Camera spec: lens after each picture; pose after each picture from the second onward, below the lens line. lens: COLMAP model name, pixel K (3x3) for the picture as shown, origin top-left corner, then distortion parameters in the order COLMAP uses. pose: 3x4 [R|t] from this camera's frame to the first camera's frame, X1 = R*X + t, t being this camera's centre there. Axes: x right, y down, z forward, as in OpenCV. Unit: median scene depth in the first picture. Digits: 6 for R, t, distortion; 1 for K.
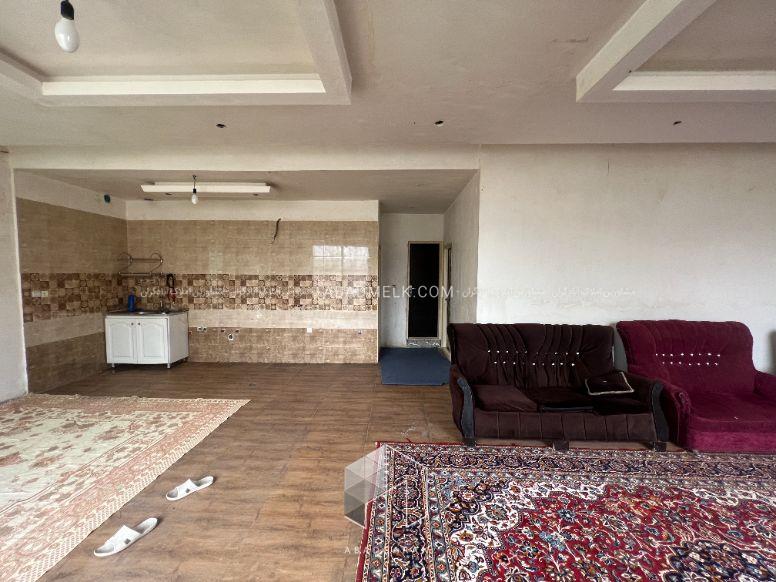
lens RADIAL K [[310.8, 0, 387.9], [0, 310.8, 292.6], [0, 0, 1]] dist [-0.000724, -0.000213]
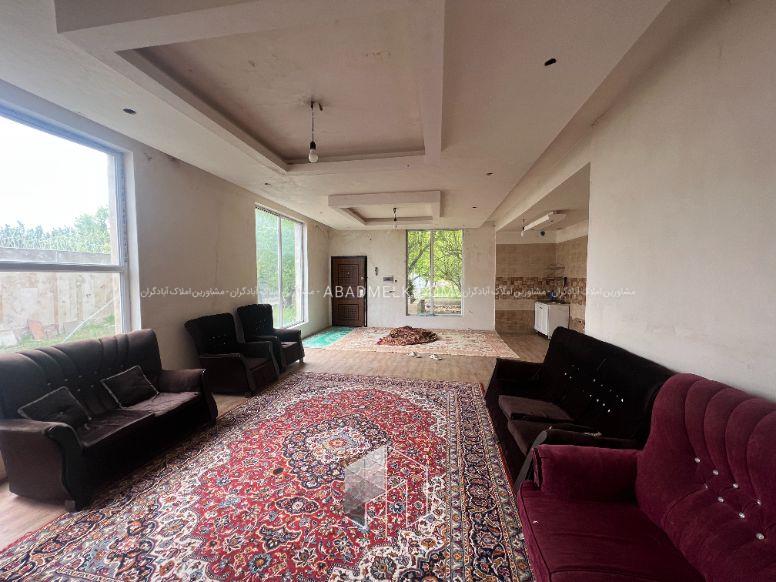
lens RADIAL K [[310.8, 0, 387.9], [0, 310.8, 292.6], [0, 0, 1]] dist [-0.000724, -0.000213]
pose [[-0.138665, 0.047945, -0.989178, 1.243232], [-0.057472, 0.996754, 0.056369, -0.035225], [0.988670, 0.064667, -0.135460, 0.558653]]
